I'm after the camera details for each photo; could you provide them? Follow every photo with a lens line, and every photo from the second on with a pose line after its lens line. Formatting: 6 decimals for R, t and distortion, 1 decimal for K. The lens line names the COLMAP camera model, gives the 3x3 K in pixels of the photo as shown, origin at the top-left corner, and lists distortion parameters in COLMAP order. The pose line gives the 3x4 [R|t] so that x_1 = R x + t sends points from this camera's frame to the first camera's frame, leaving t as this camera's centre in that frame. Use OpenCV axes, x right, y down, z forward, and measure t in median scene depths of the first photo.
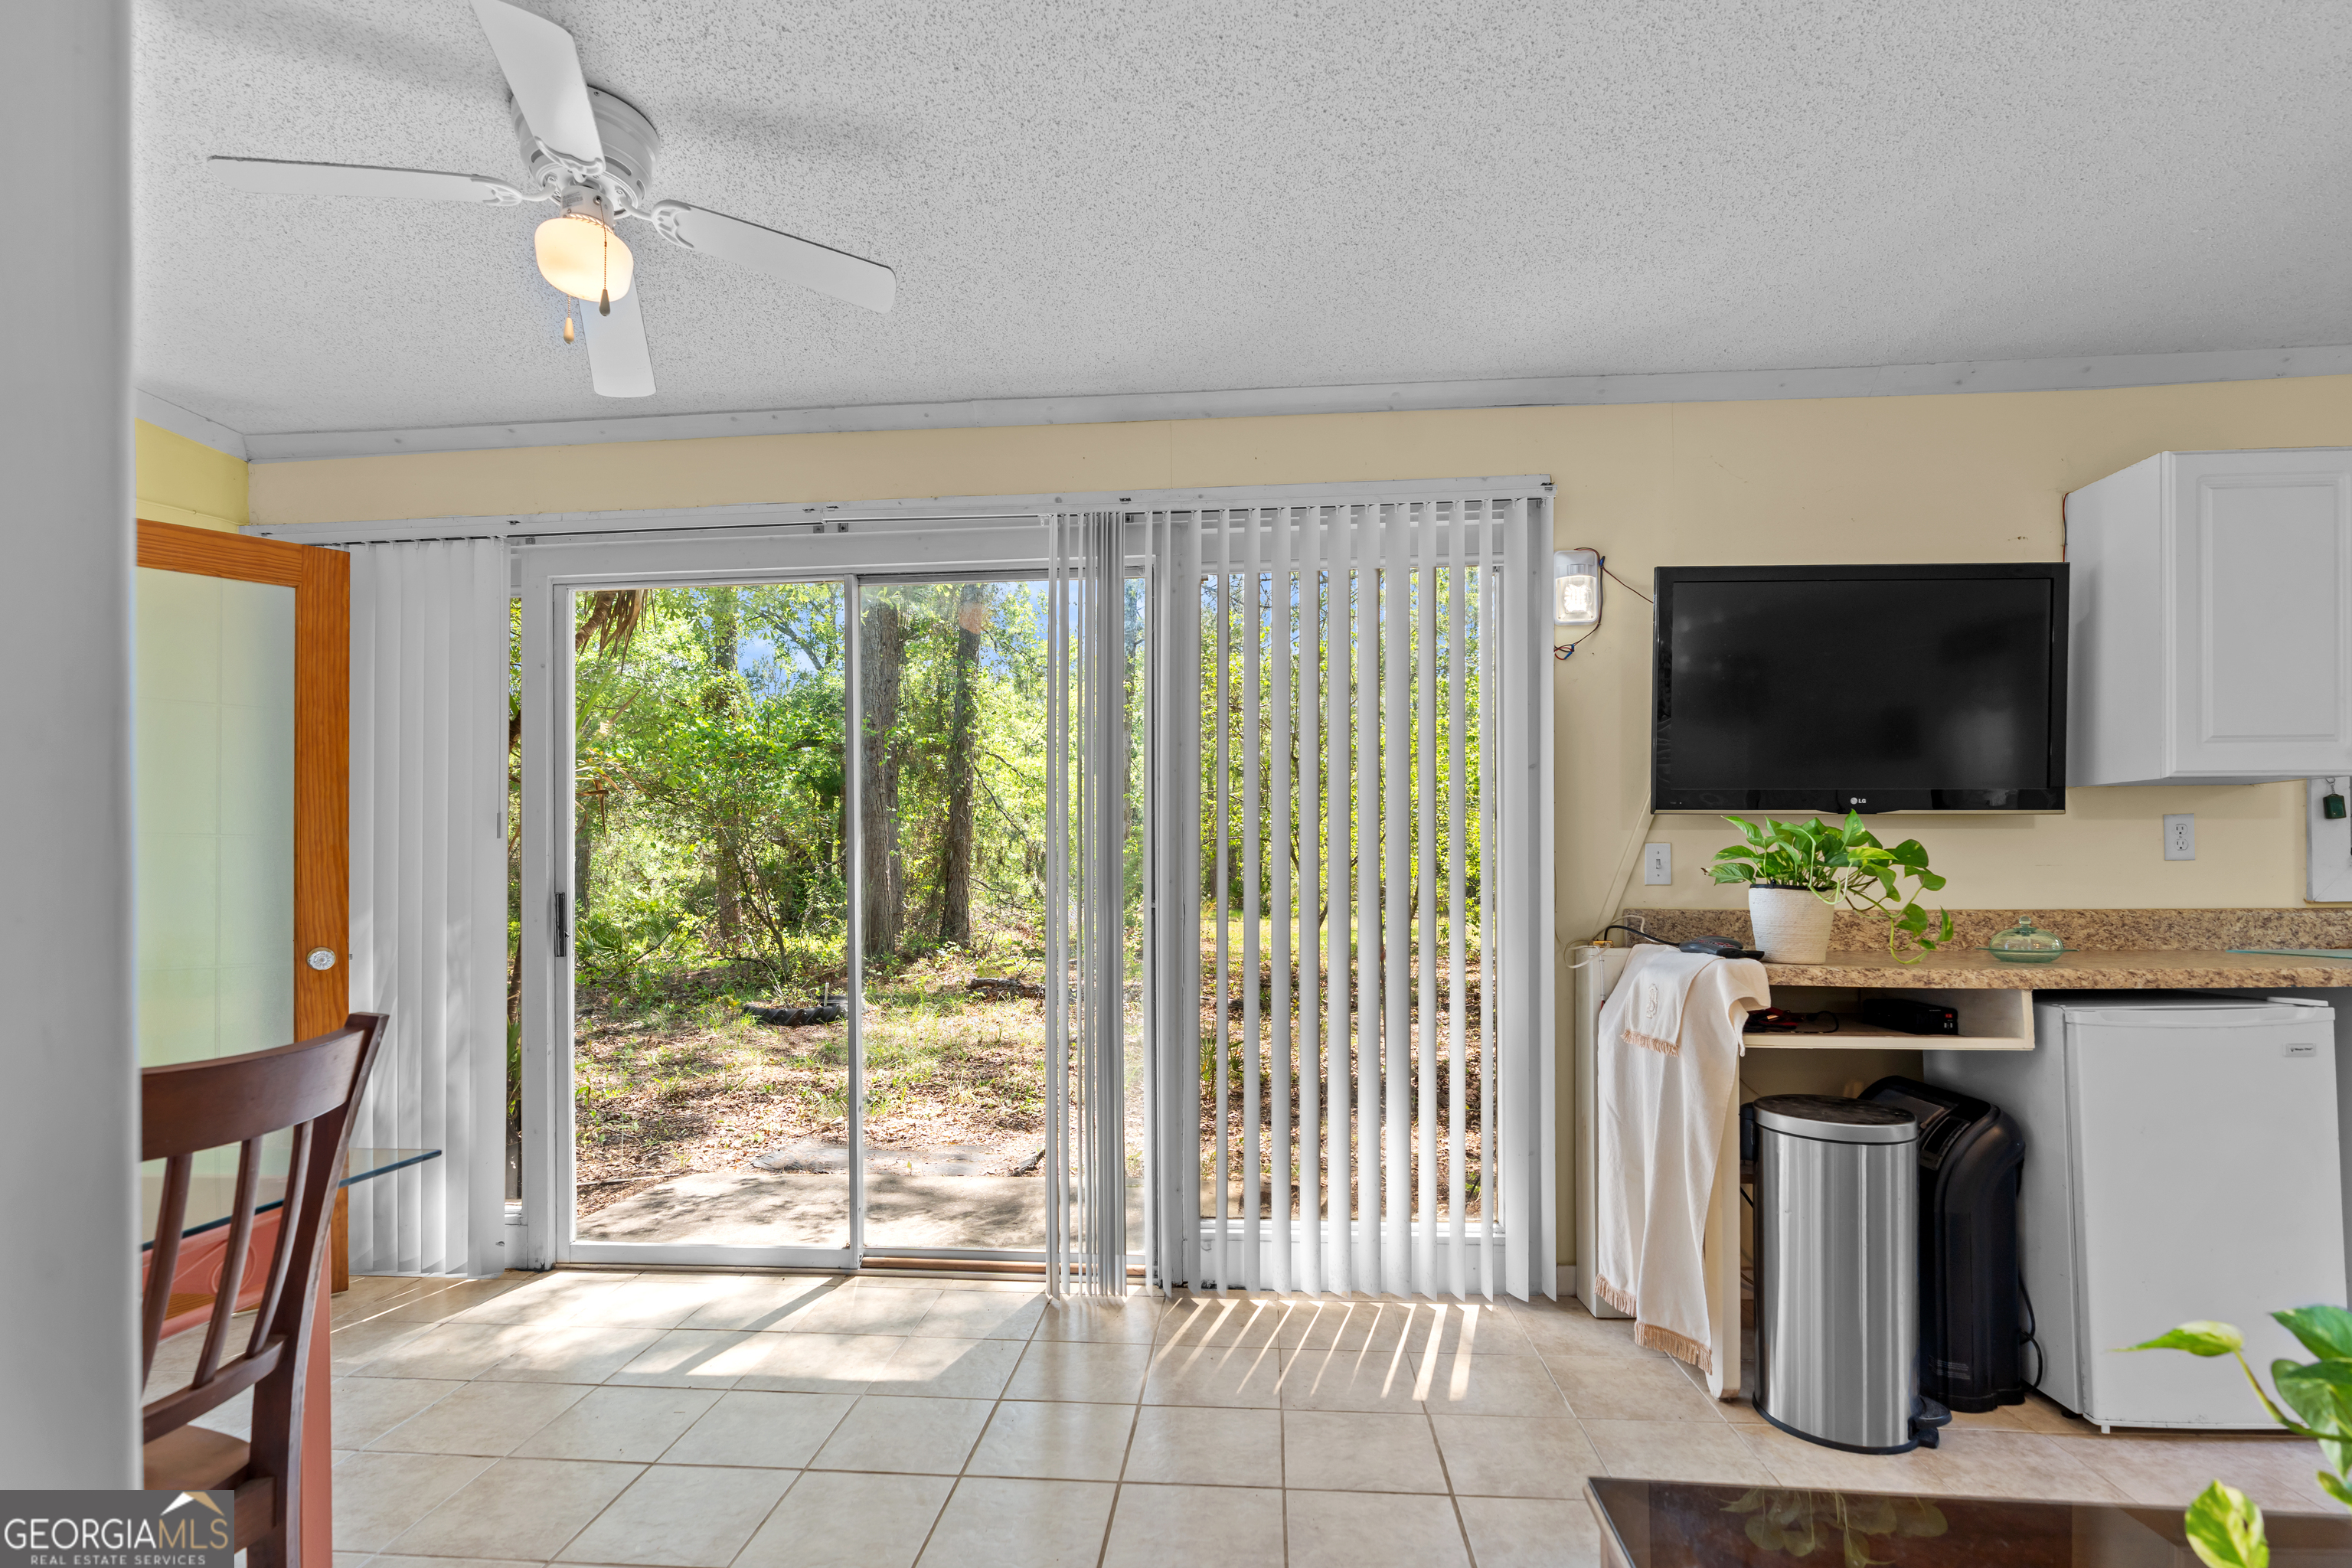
lens RADIAL K [[1071.7, 0, 1178.8], [0, 1071.7, 878.3], [0, 0, 1]] dist [-0.009284, 0.000527]
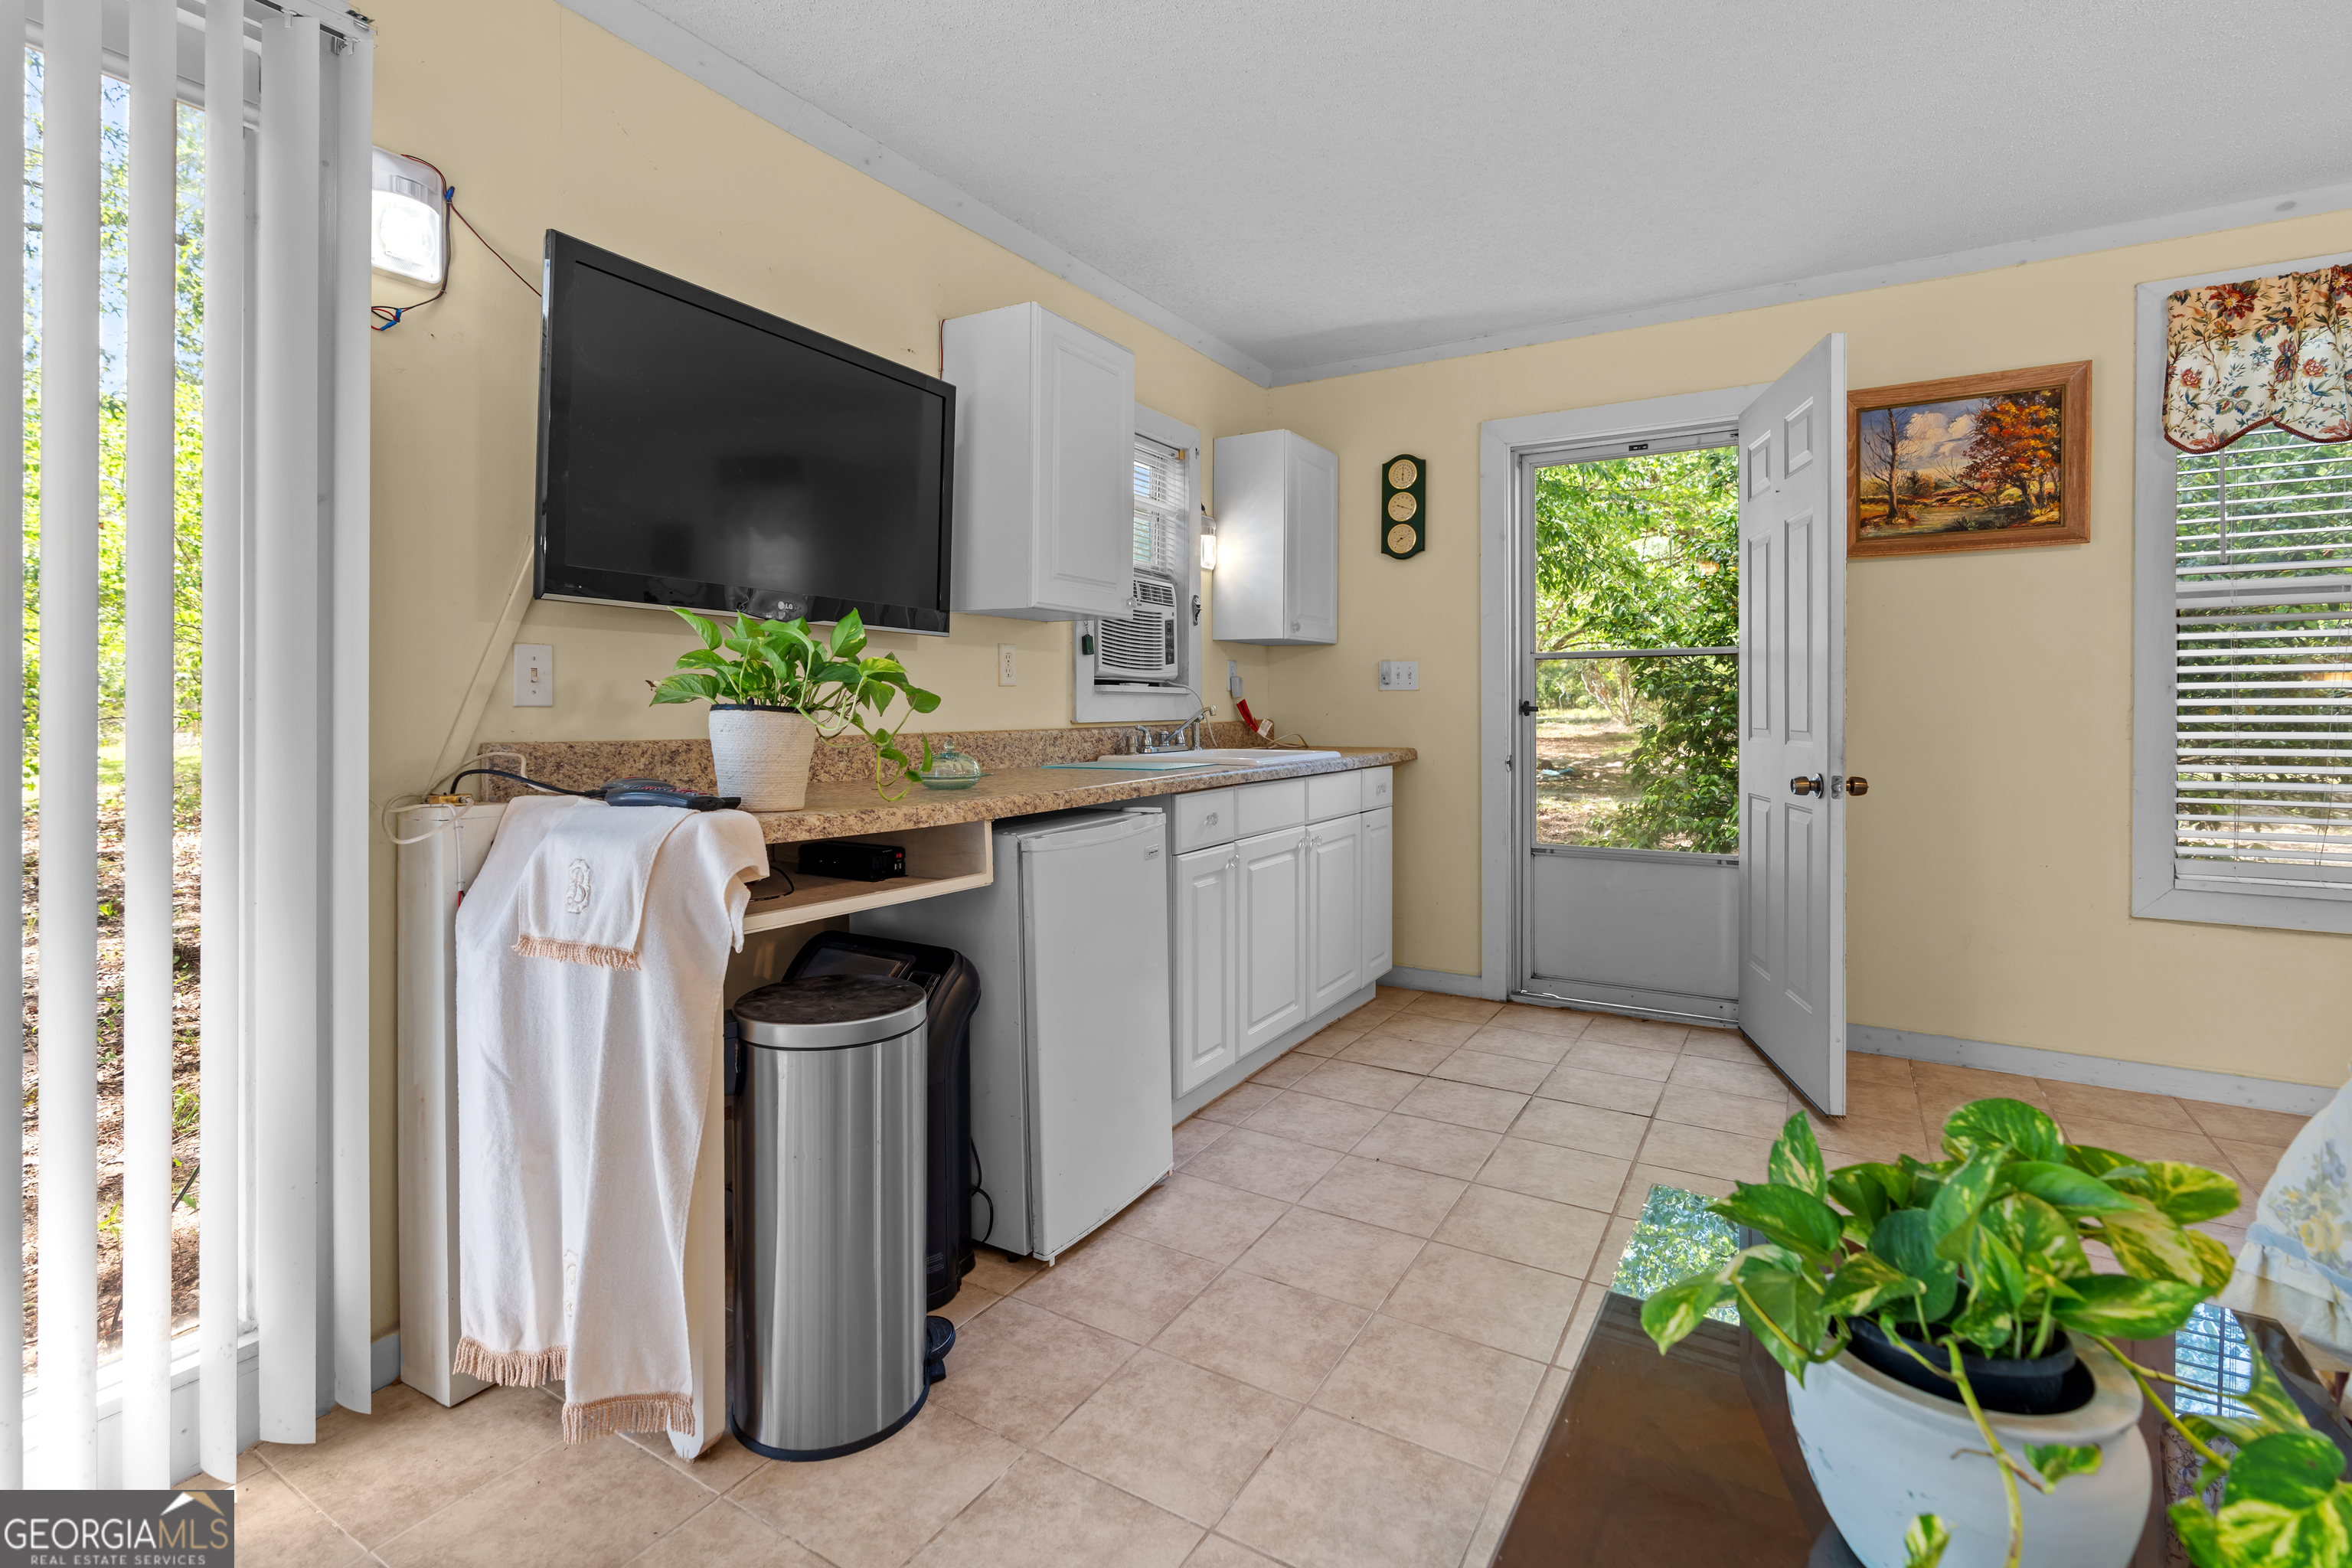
lens RADIAL K [[1071.7, 0, 1158.9], [0, 1071.7, 709.9], [0, 0, 1]] dist [-0.009284, 0.000527]
pose [[0.458423, 0.002188, 0.888732, 0.035601], [-0.004125, 0.999991, -0.000334, 0.008284], [-0.888725, -0.003513, 0.458428, 0.412536]]
